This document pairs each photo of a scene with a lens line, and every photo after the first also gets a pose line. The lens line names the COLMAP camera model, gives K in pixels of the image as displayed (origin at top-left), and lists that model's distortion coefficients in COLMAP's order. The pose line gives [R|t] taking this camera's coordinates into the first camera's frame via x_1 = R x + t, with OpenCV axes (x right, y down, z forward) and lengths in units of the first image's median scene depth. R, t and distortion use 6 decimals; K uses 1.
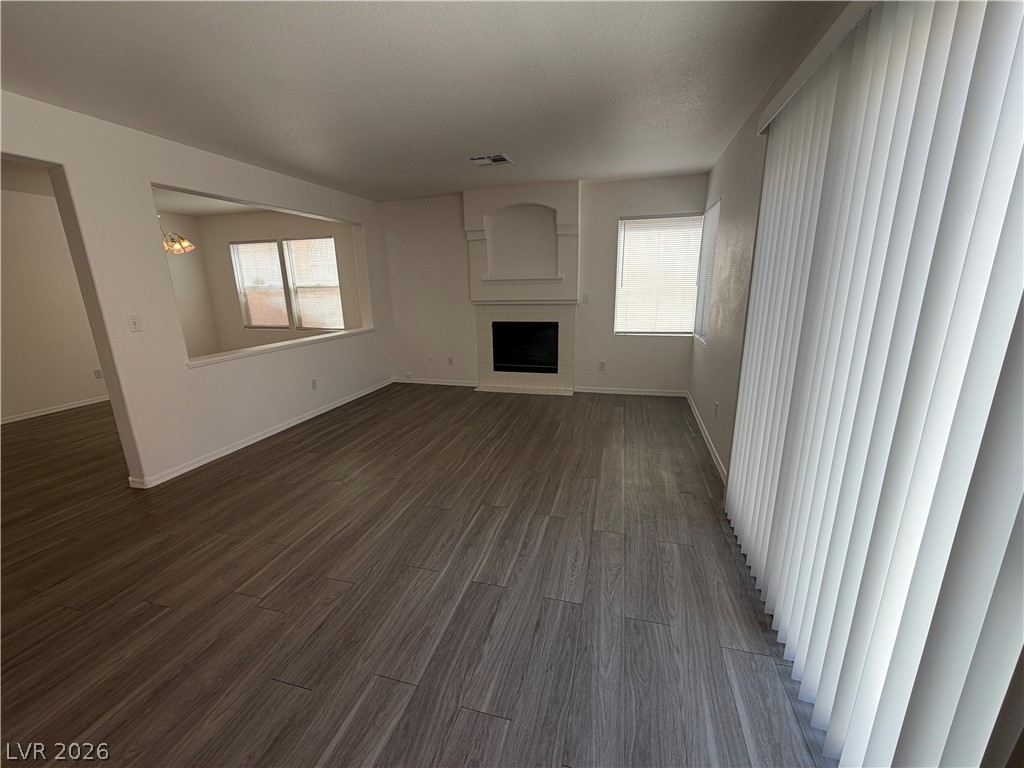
lens RADIAL K [[407.7, 0, 511.6], [0, 407.7, 384.5], [0, 0, 1]] dist [-0.000508, 0.000644]
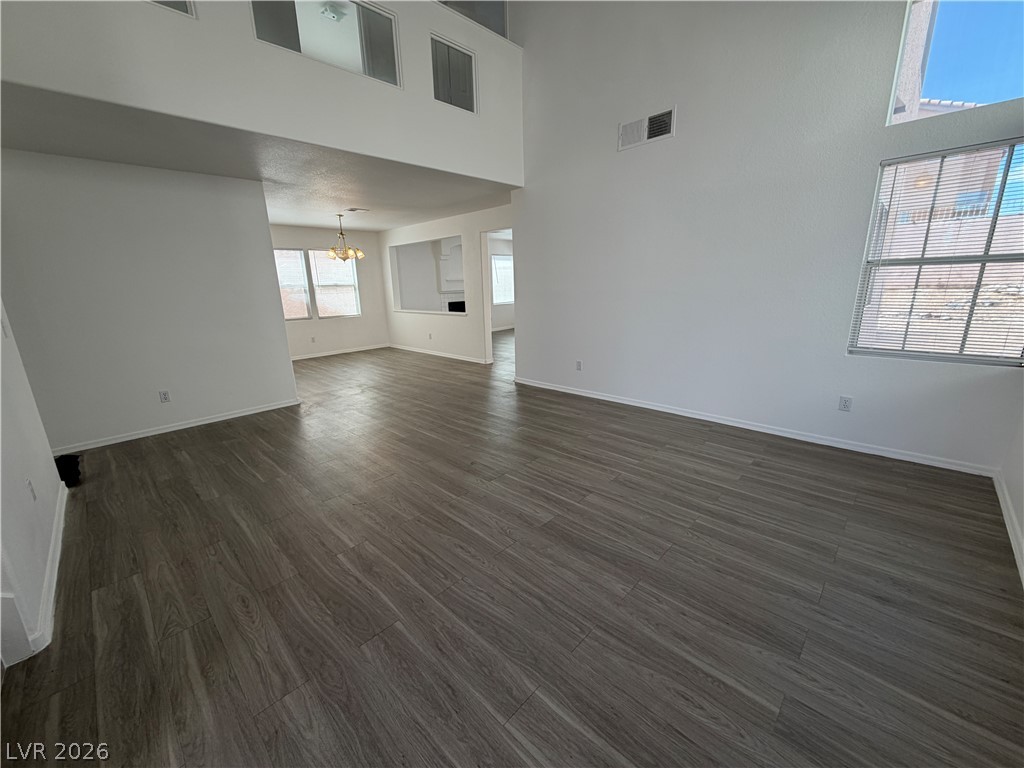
lens RADIAL K [[407.7, 0, 509.3], [0, 407.7, 383.7], [0, 0, 1]] dist [-0.000508, 0.000644]
pose [[0.480323, -0.208023, 0.852066, -1.927555], [0.232836, 0.966853, 0.104794, 0.095477], [-0.845622, 0.148057, 0.512837, -0.190919]]
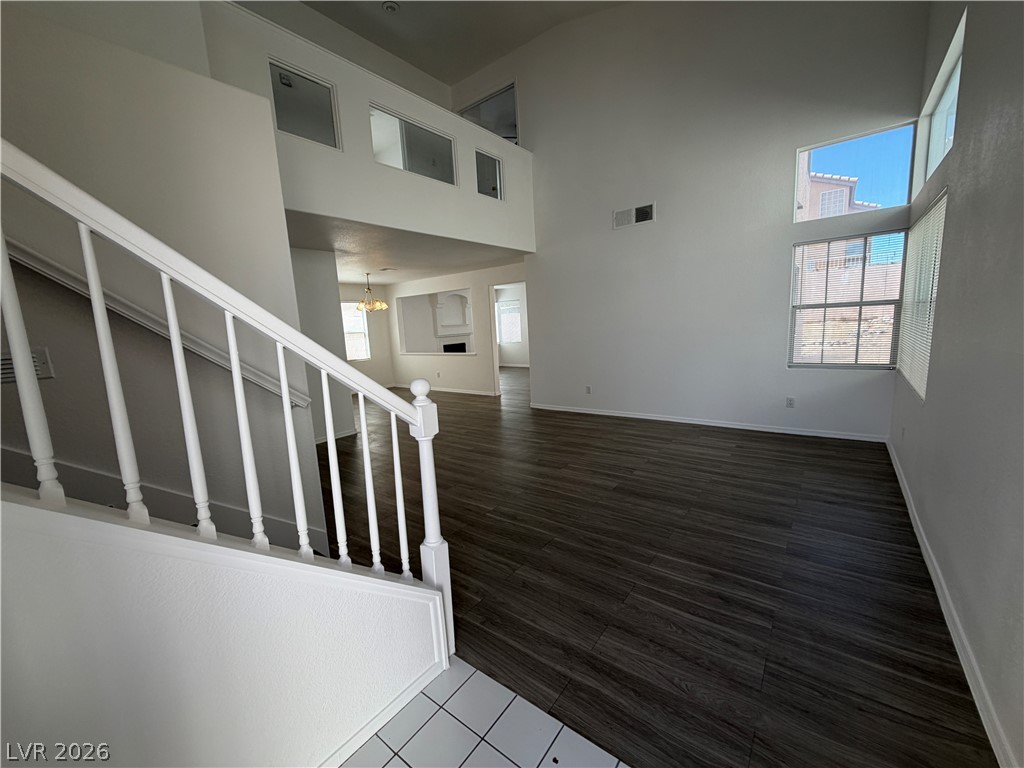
lens RADIAL K [[407.7, 0, 508.6], [0, 407.7, 382.8], [0, 0, 1]] dist [-0.000508, 0.000644]
pose [[0.376472, -0.138138, 0.916071, -2.242934], [0.272418, 0.961611, 0.033051, 0.066259], [-0.885470, 0.237112, 0.399651, -0.111132]]
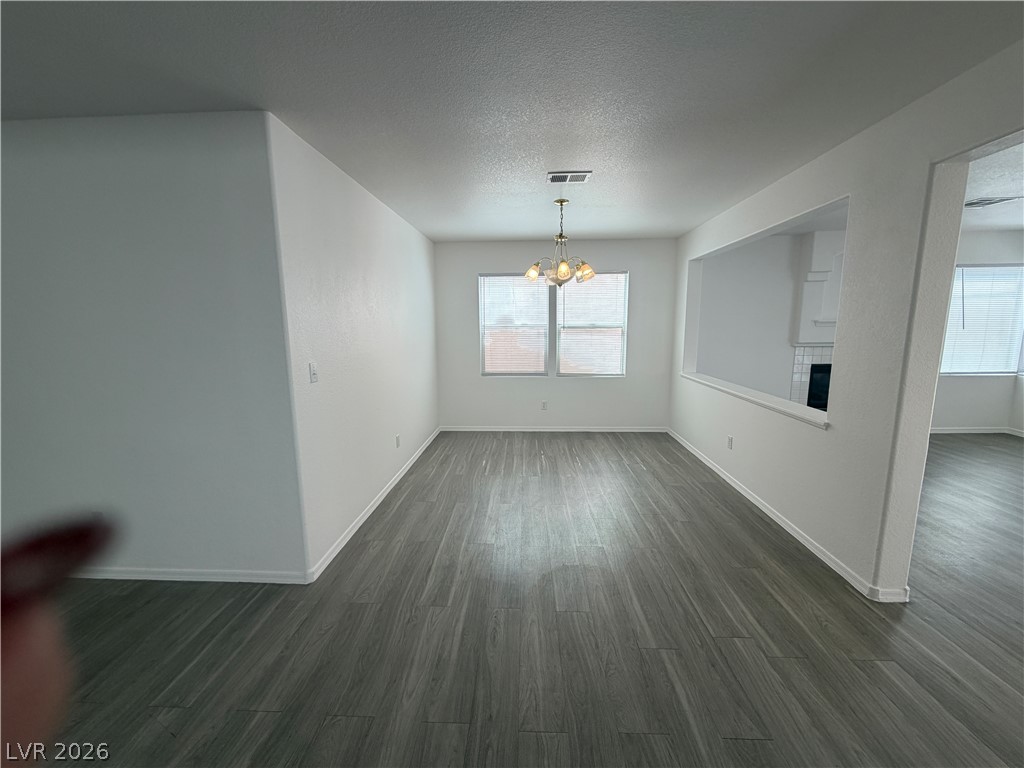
lens RADIAL K [[407.7, 0, 511.0], [0, 407.7, 384.4], [0, 0, 1]] dist [-0.000508, 0.000644]
pose [[0.973635, -0.023256, 0.226921, -1.141311], [0.045707, 0.994505, -0.094189, -0.058324], [-0.223484, 0.102078, 0.969348, 0.279529]]
